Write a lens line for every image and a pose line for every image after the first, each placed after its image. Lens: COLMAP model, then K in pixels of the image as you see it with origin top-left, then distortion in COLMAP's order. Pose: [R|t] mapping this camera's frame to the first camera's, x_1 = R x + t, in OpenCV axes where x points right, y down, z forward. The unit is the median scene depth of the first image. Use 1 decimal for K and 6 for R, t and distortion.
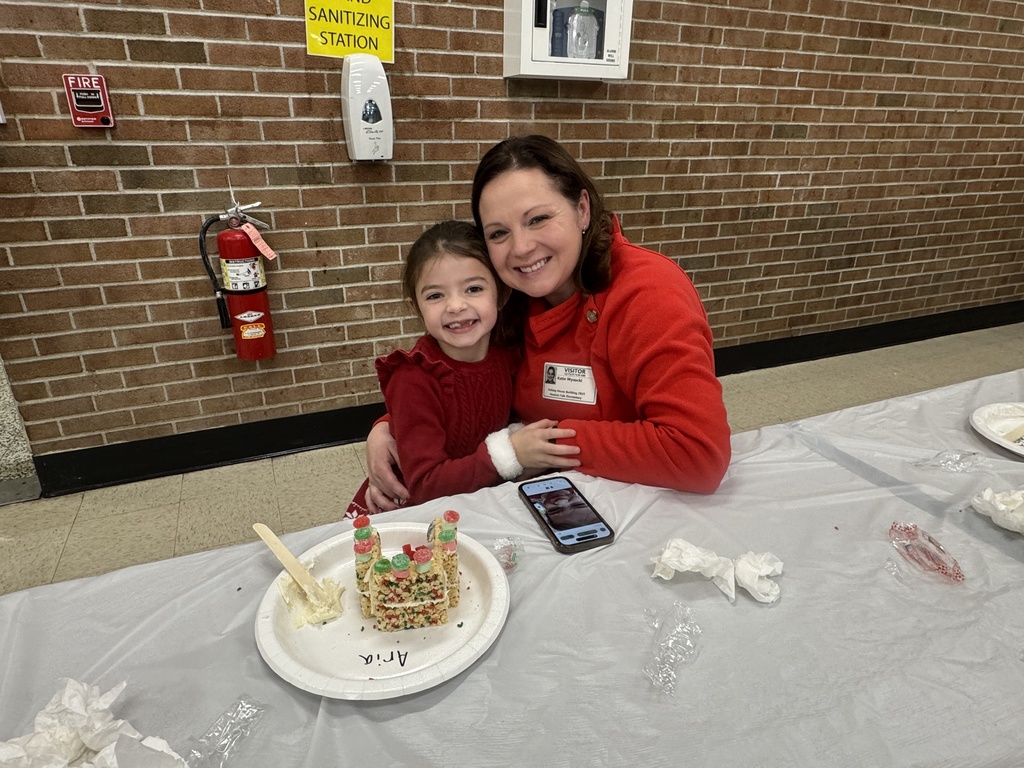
lens RADIAL K [[627.3, 0, 511.4], [0, 627.3, 383.6], [0, 0, 1]] dist [0.005706, 0.001602]
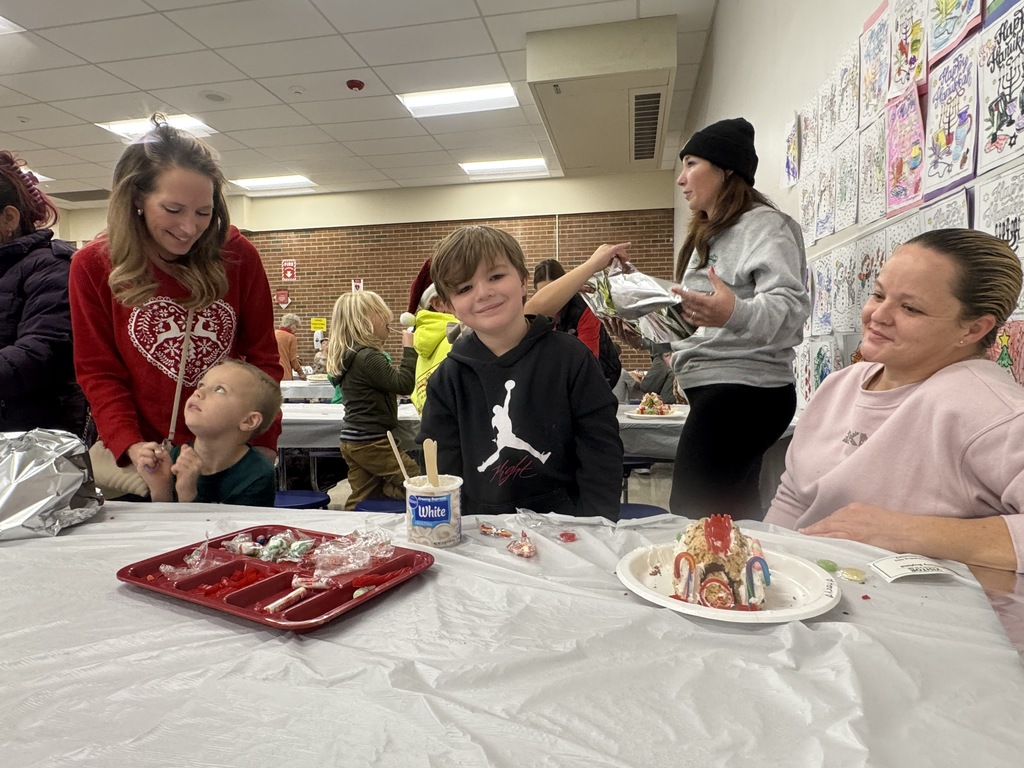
lens RADIAL K [[627.3, 0, 511.2], [0, 627.3, 383.8], [0, 0, 1]] dist [0.005706, 0.001602]
pose [[0.826394, 0.013683, -0.562926, 4.180979], [-0.199038, 0.942266, -0.269292, 1.030450], [0.526742, 0.334585, 0.781407, -2.181846]]
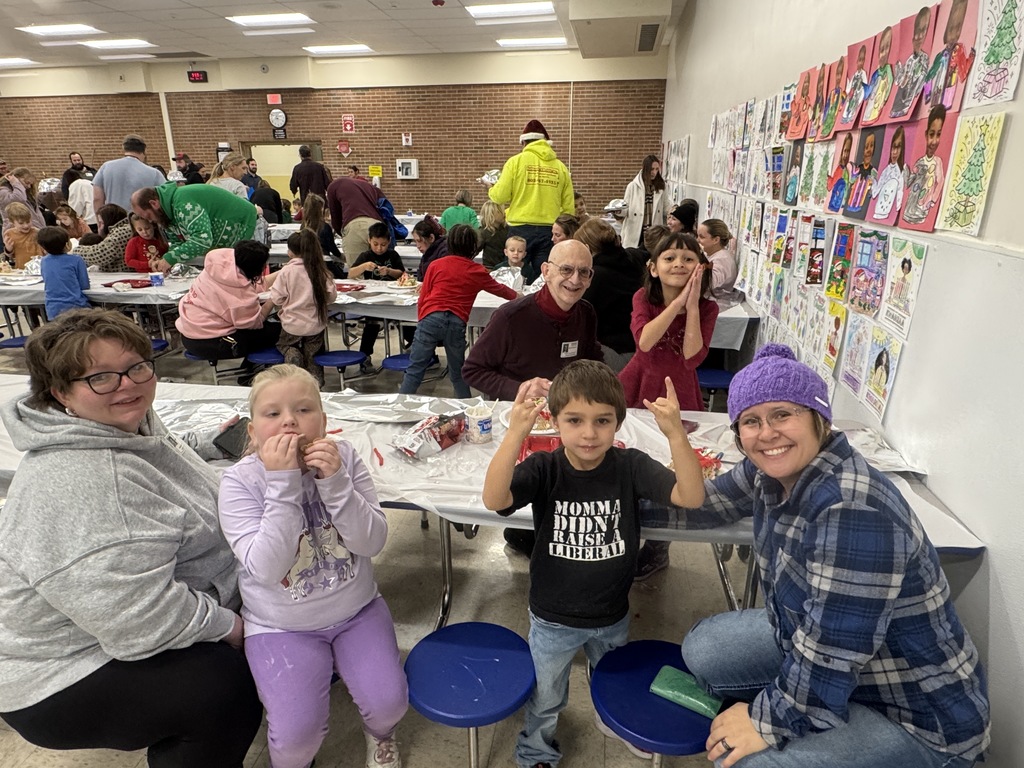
lens RADIAL K [[627.3, 0, 511.5], [0, 627.3, 385.3], [0, 0, 1]] dist [0.005706, 0.001602]
pose [[0.843586, 0.169298, -0.509609, 4.783351], [-0.197736, 0.980254, -0.001671, 1.383909], [0.499263, 0.102177, 0.860405, -3.801431]]
